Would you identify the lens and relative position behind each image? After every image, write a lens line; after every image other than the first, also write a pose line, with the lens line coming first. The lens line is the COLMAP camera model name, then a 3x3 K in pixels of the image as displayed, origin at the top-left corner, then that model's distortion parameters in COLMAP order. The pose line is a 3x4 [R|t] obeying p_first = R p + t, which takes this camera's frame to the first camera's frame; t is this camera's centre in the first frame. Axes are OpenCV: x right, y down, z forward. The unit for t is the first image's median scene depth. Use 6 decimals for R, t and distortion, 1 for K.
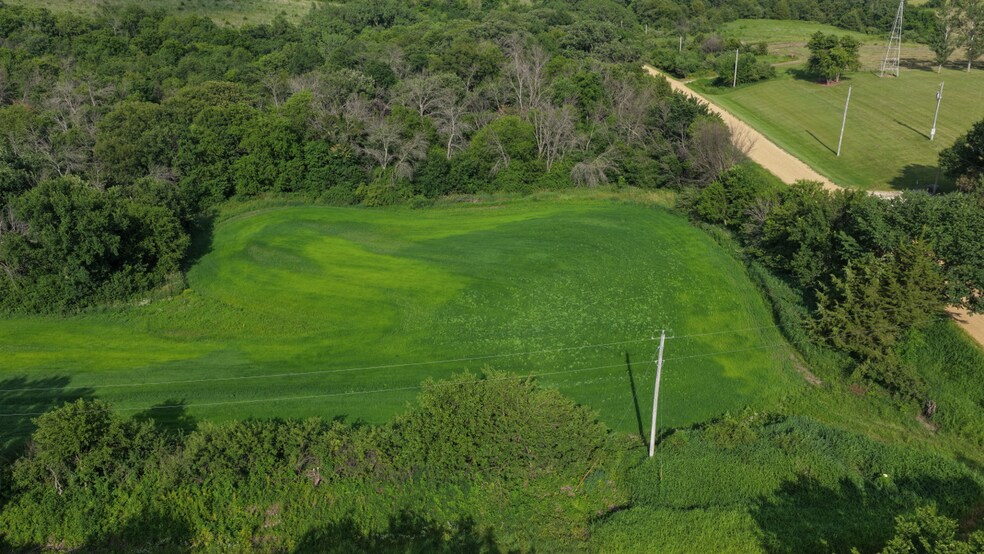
lens RADIAL K [[819.5, 0, 494.8], [0, 819.5, 271.0], [0, 0, 1]] dist [-0.012589, 0.040909]
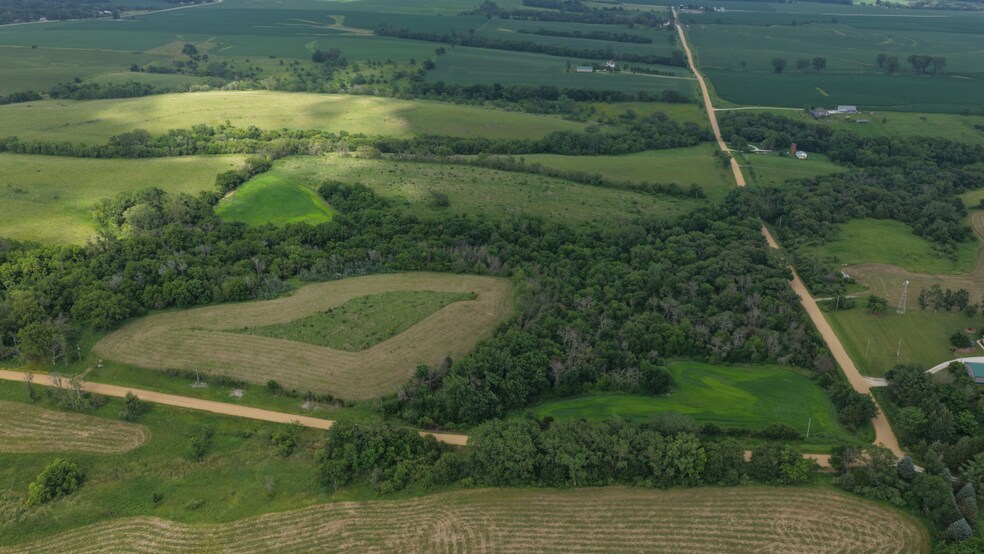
lens RADIAL K [[819.5, 0, 494.8], [0, 819.5, 271.0], [0, 0, 1]] dist [-0.012589, 0.040909]
pose [[0.988677, 0.060940, -0.137125, -0.584011], [-0.066422, 0.997151, -0.035761, -0.277210], [0.134555, 0.044464, 0.989908, -2.341600]]
